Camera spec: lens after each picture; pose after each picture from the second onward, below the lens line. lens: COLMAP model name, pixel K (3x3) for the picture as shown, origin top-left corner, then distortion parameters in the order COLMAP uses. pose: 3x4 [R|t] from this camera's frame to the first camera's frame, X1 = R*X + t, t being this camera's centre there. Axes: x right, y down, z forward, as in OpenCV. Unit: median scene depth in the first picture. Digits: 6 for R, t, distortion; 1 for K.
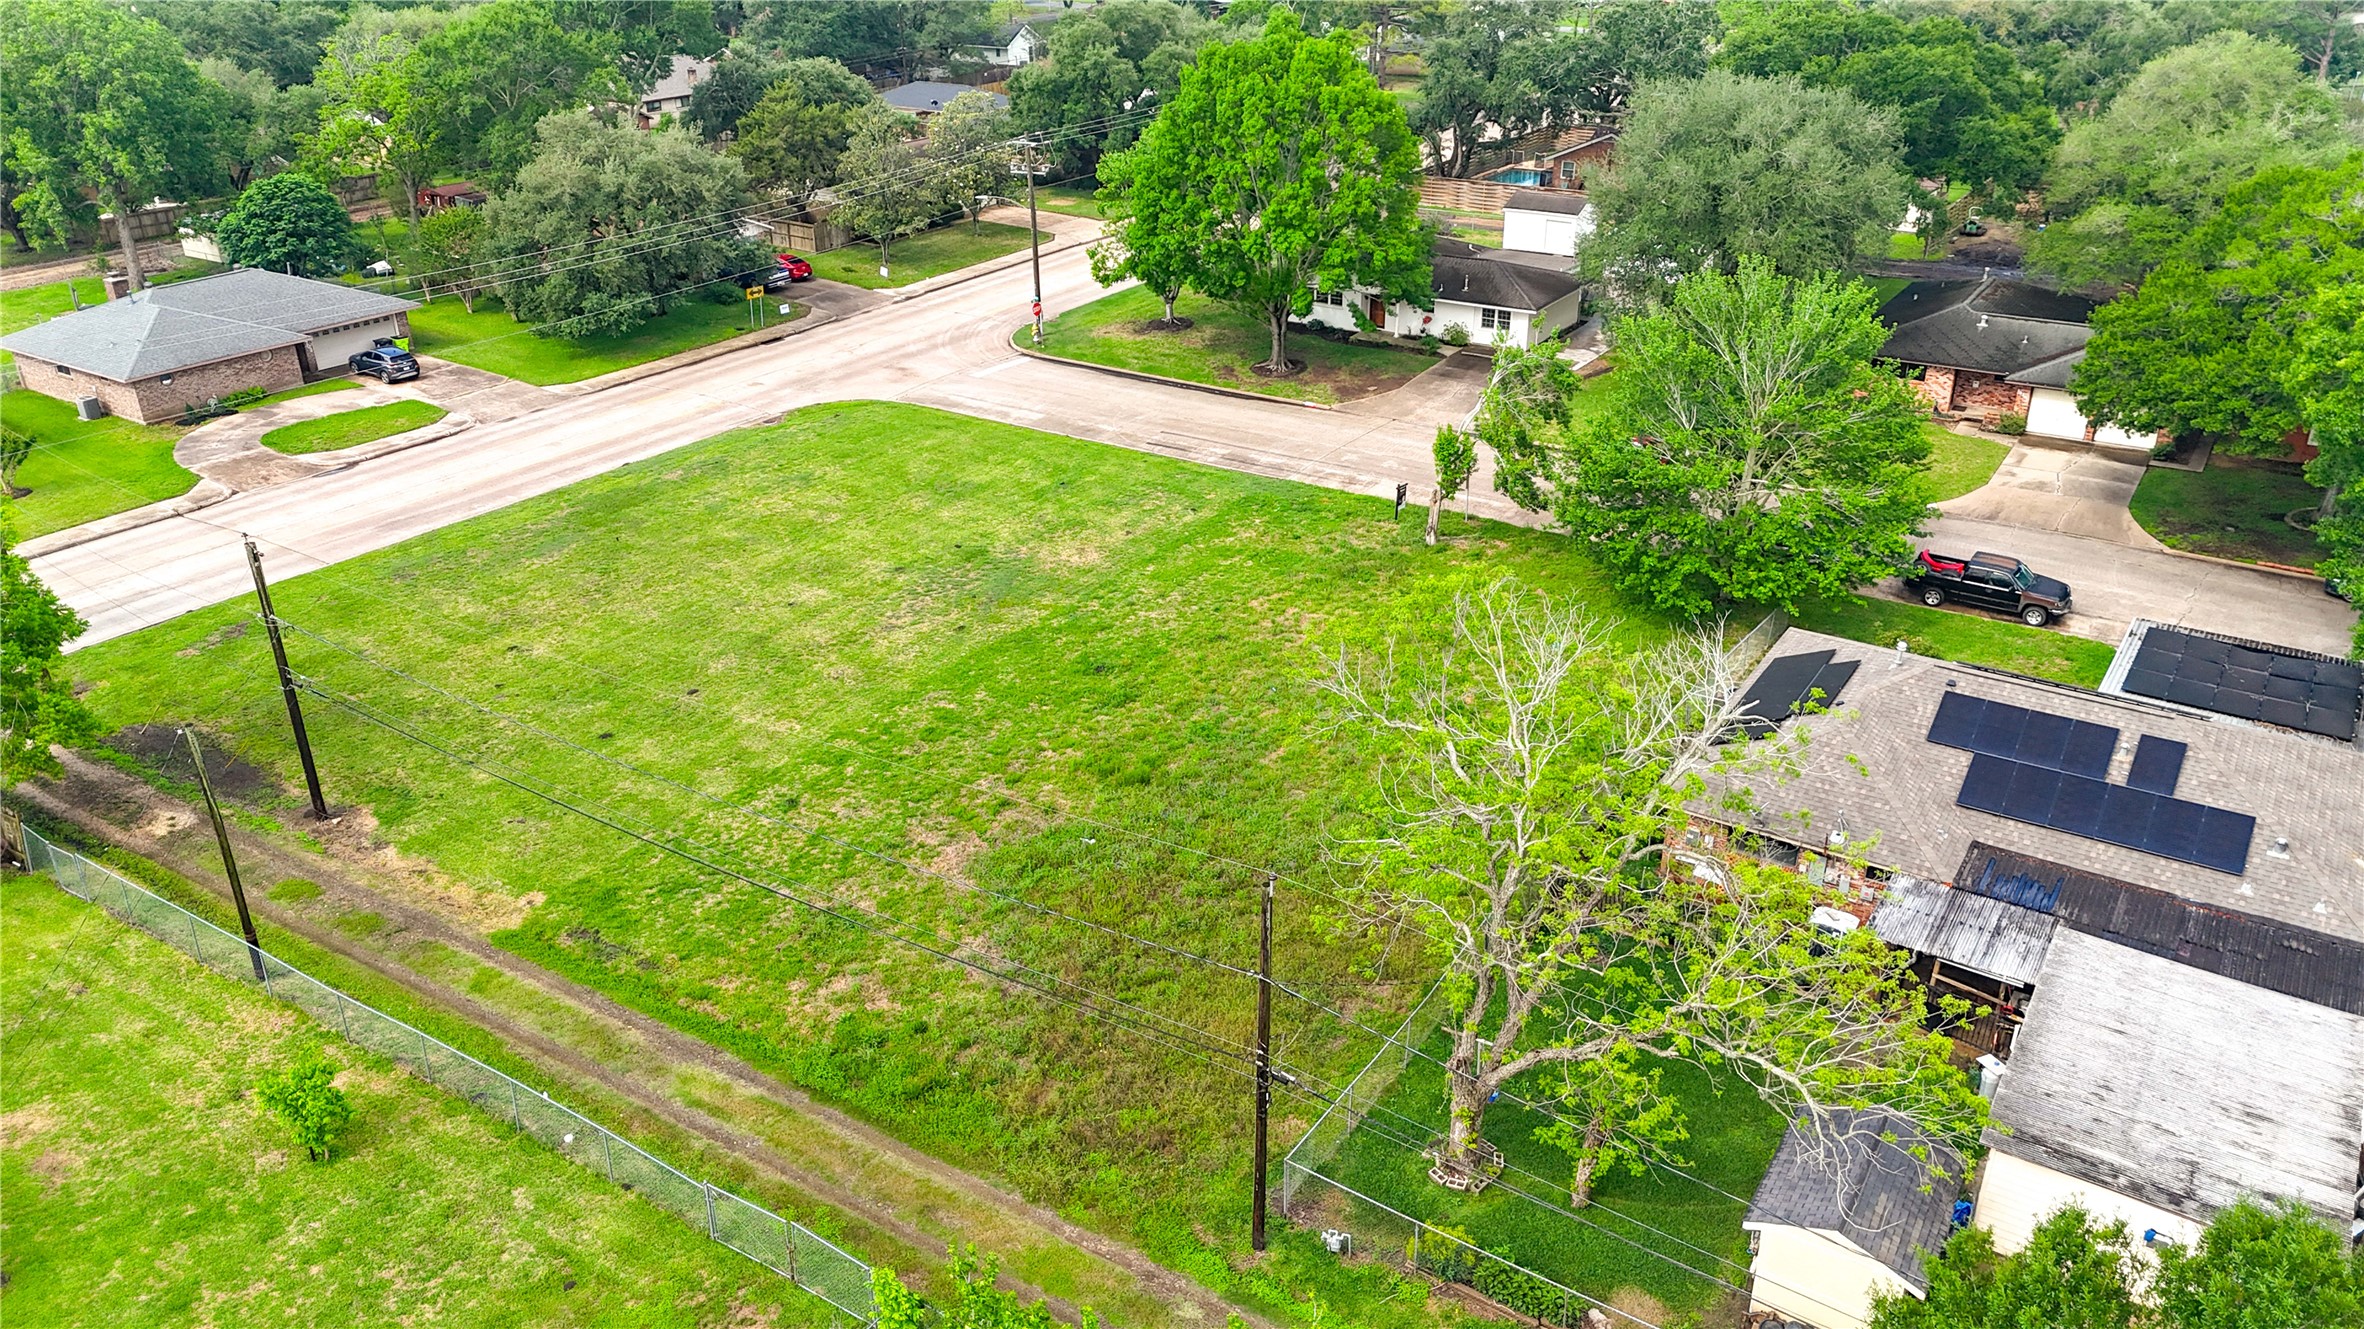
lens RADIAL K [[1726.8, 0, 1193.5], [0, 1726.8, 673.5], [0, 0, 1]] dist [0.078849, -0.076670]
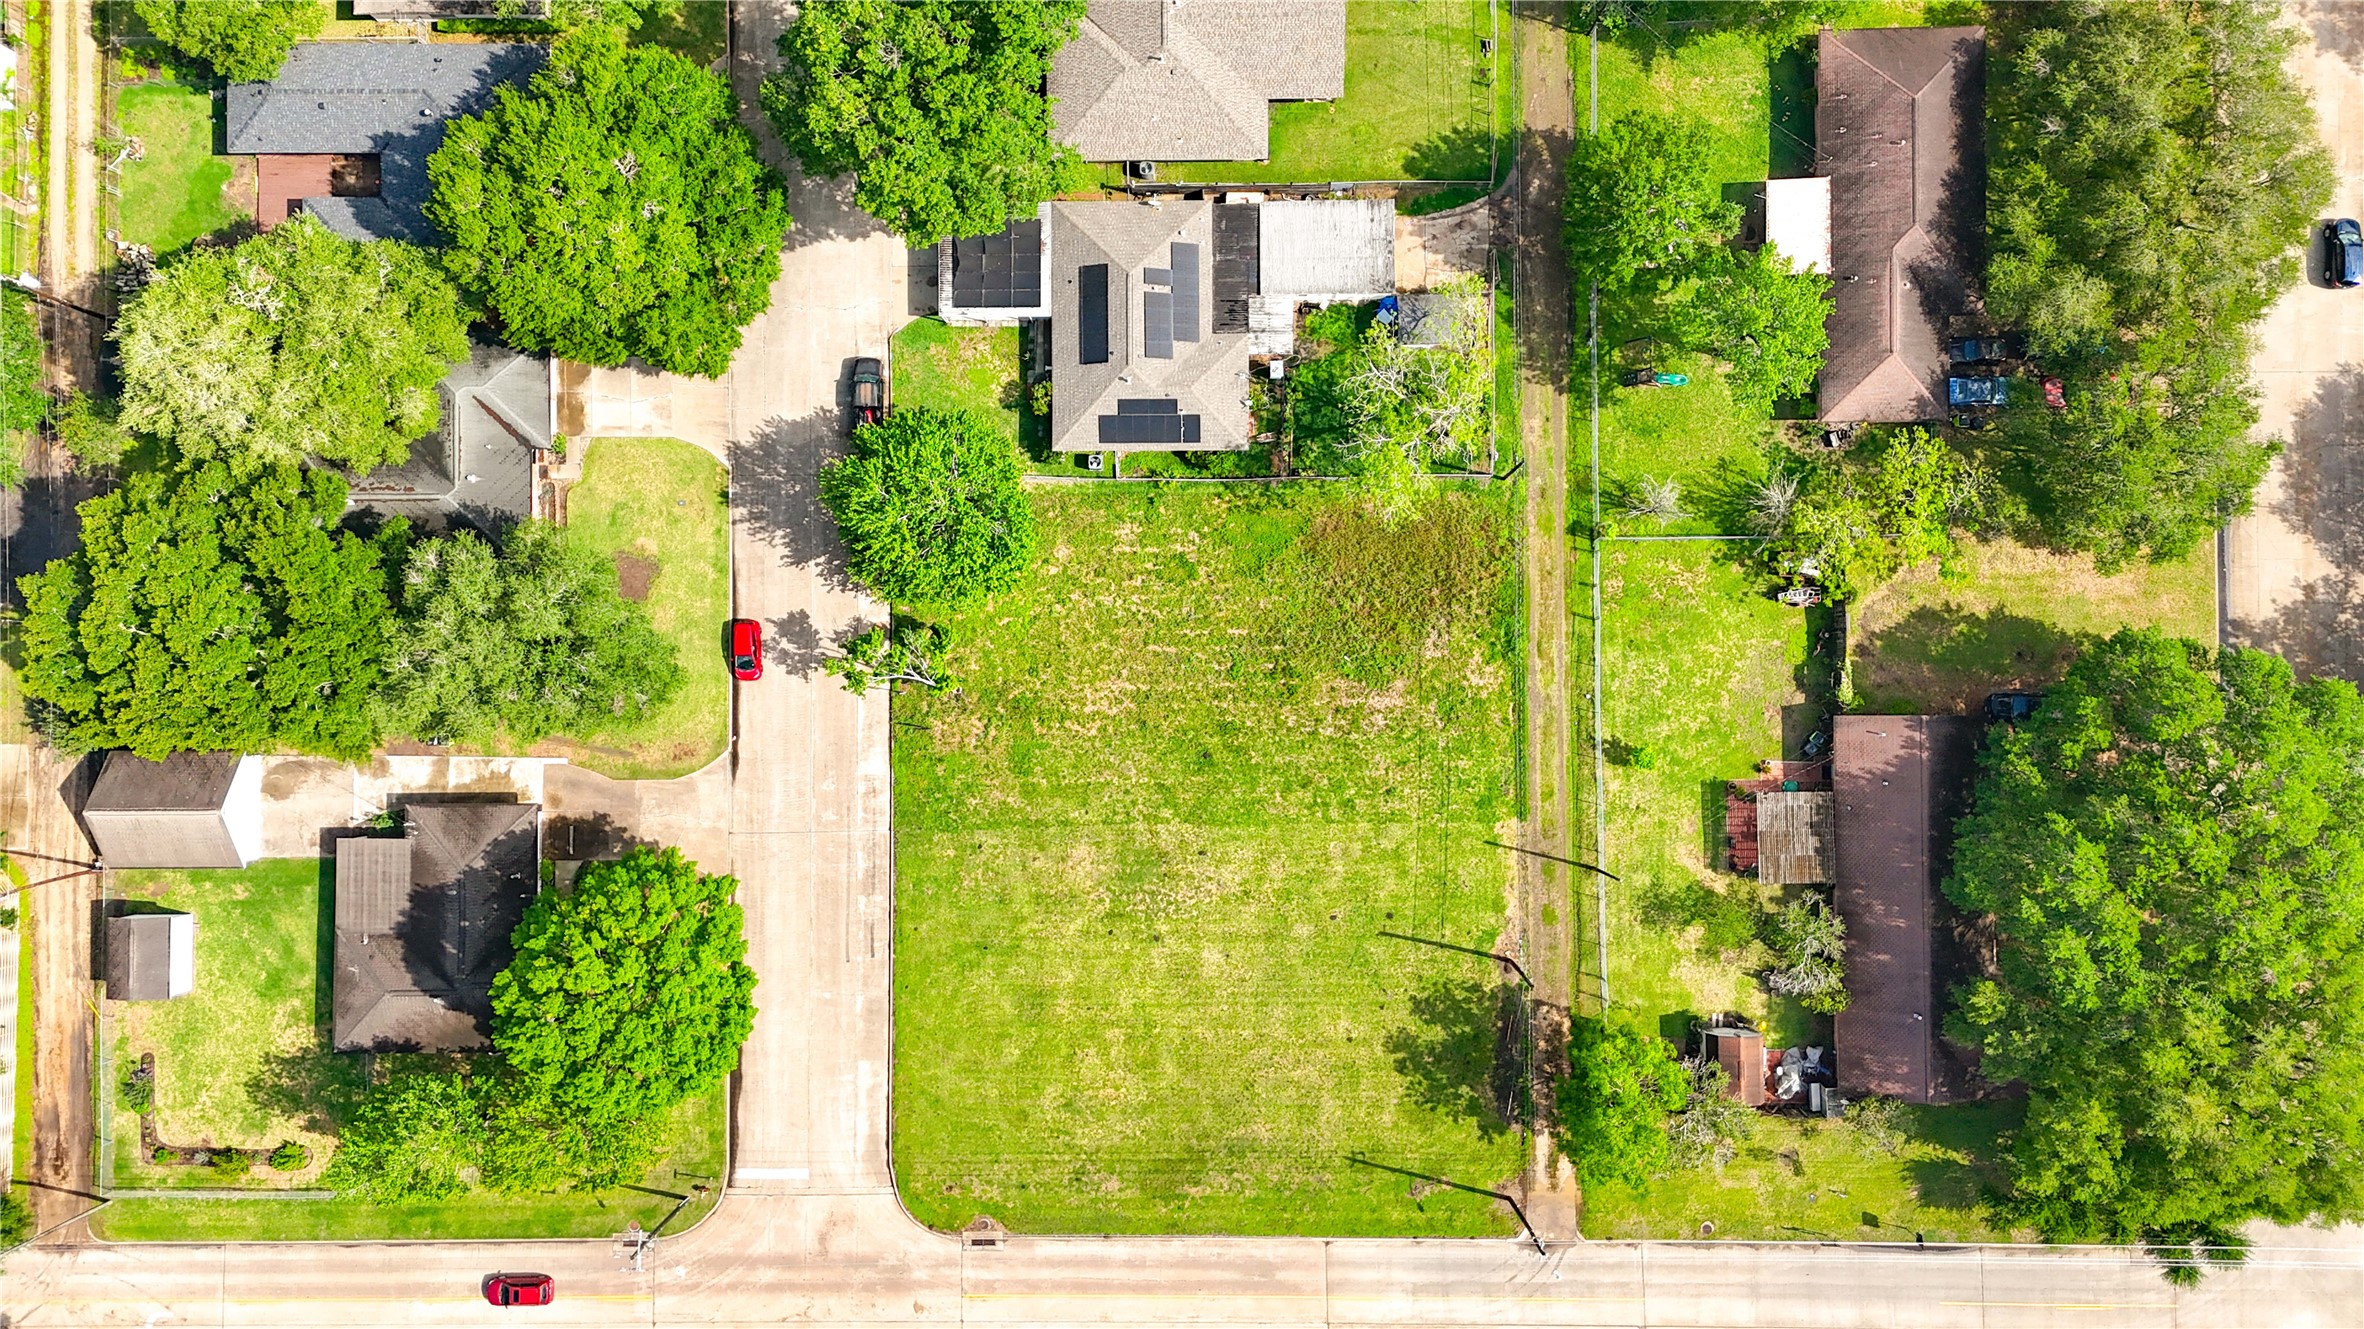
lens RADIAL K [[1726.8, 0, 1173.5], [0, 1726.8, 633.2], [0, 0, 1]] dist [0.078849, -0.076670]
pose [[-0.550644, -0.834029, 0.034444, 0.011520], [0.387408, -0.218790, 0.895570, -1.450044], [-0.739395, 0.506484, 0.443586, 0.081712]]
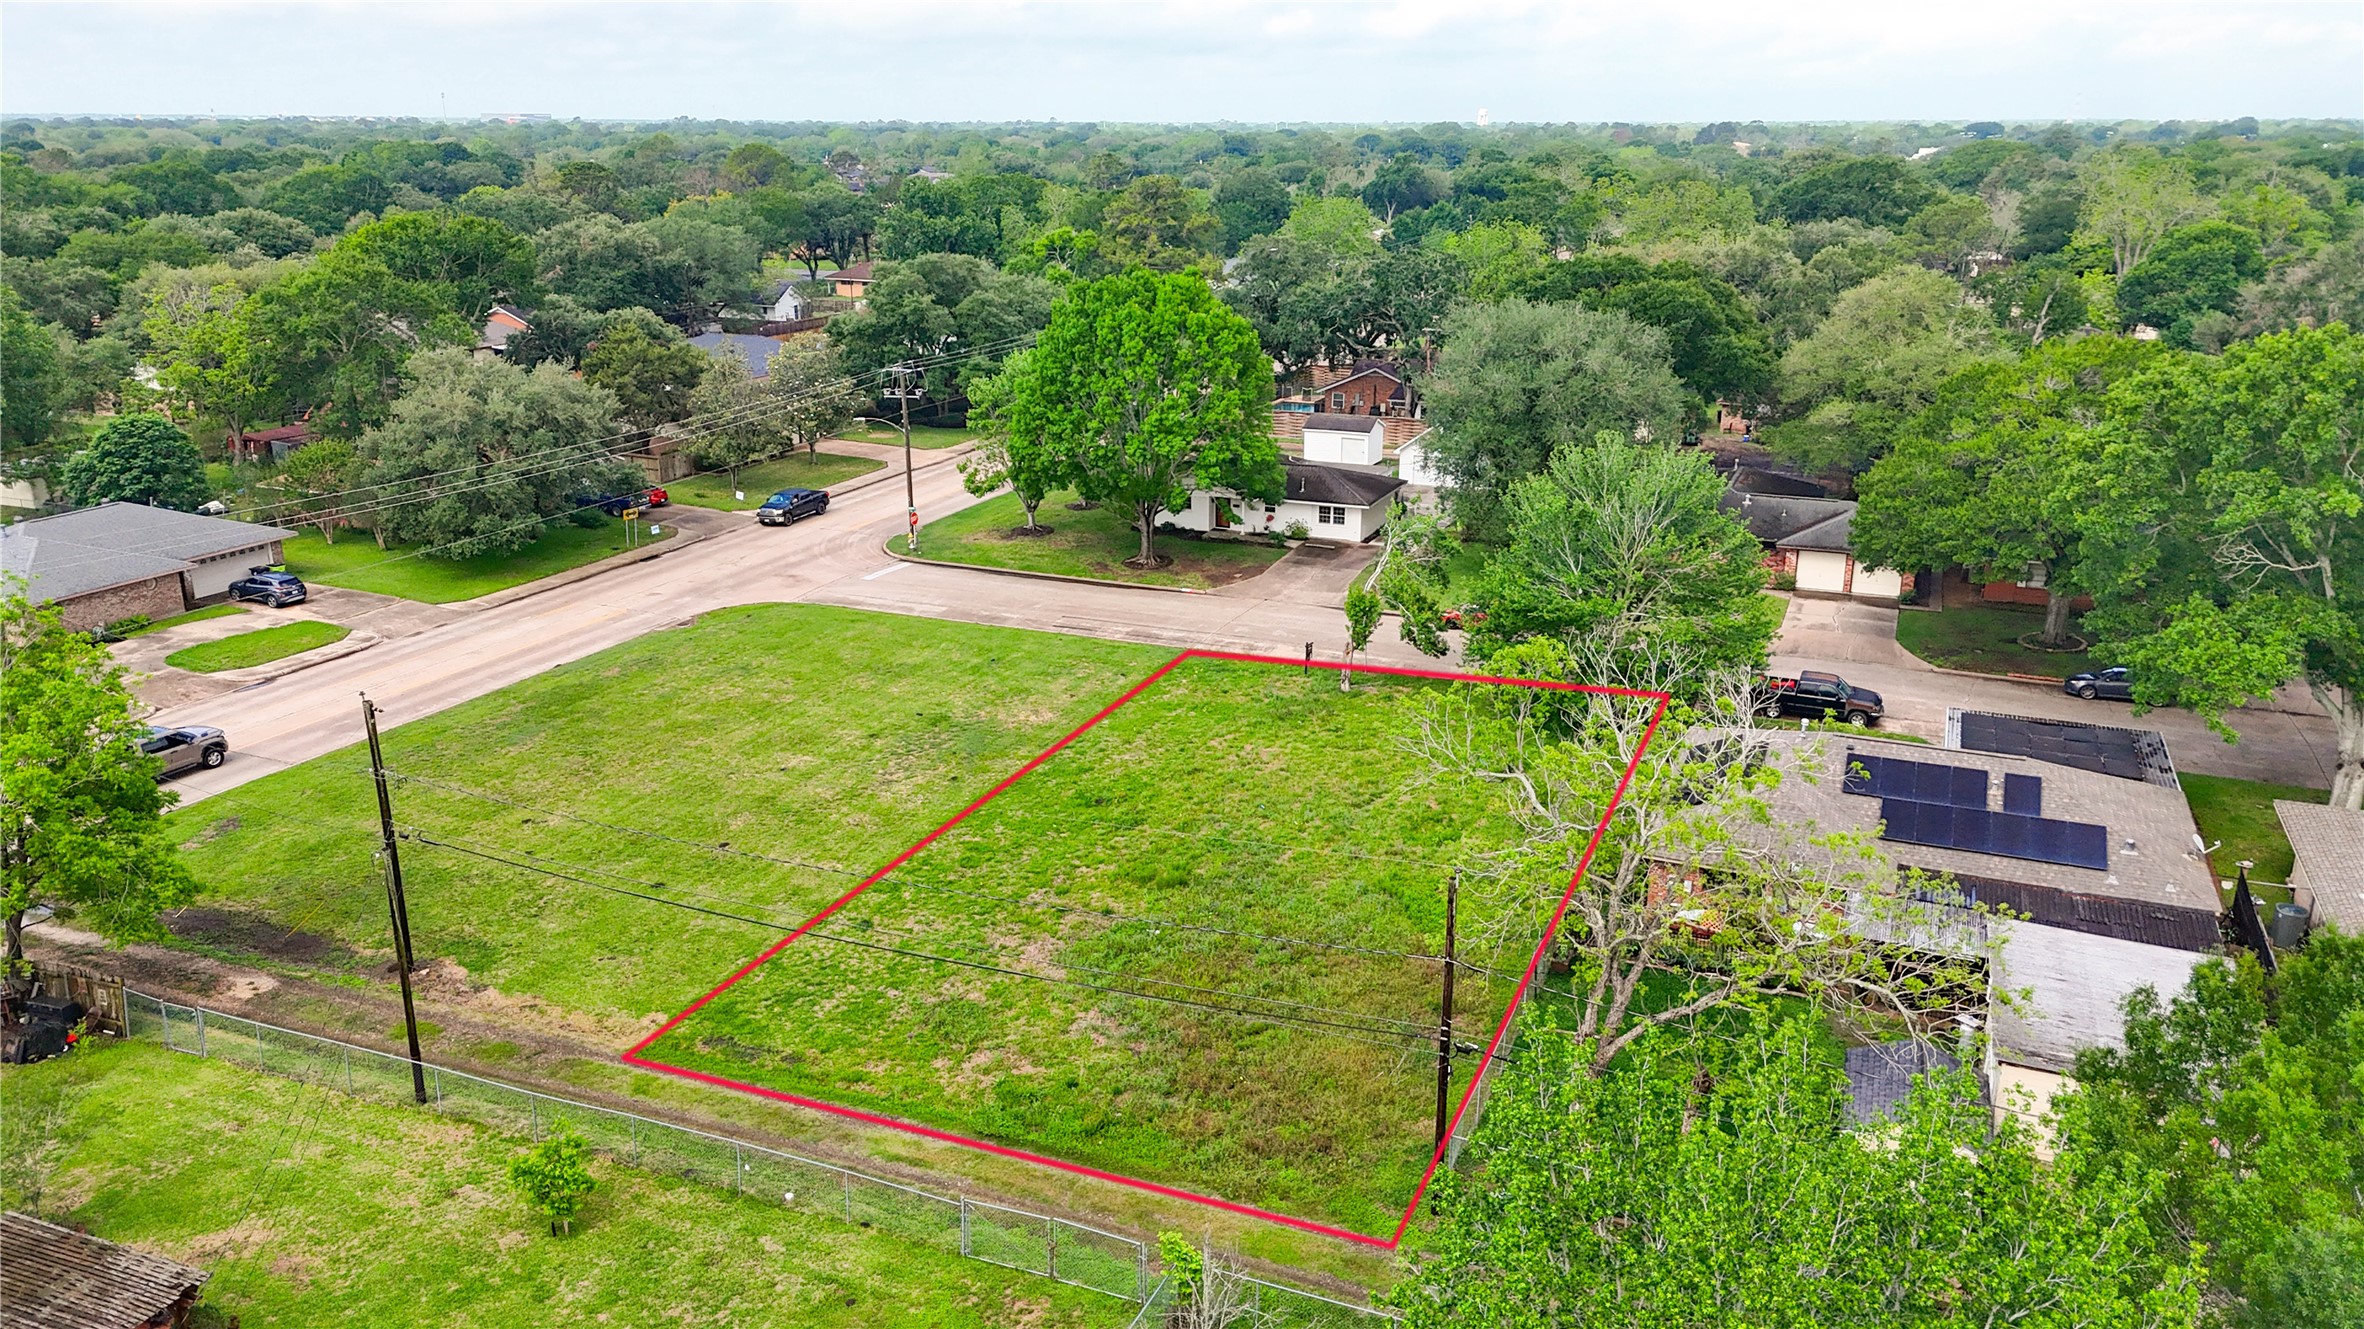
lens RADIAL K [[1726.8, 0, 1192.1], [0, 1726.8, 674.0], [0, 0, 1]] dist [0.078849, -0.076670]
pose [[0.983263, -0.045394, 0.176445, -0.157178], [0.070308, 0.987986, -0.137622, 0.061099], [-0.168078, 0.147725, 0.974642, -0.081506]]
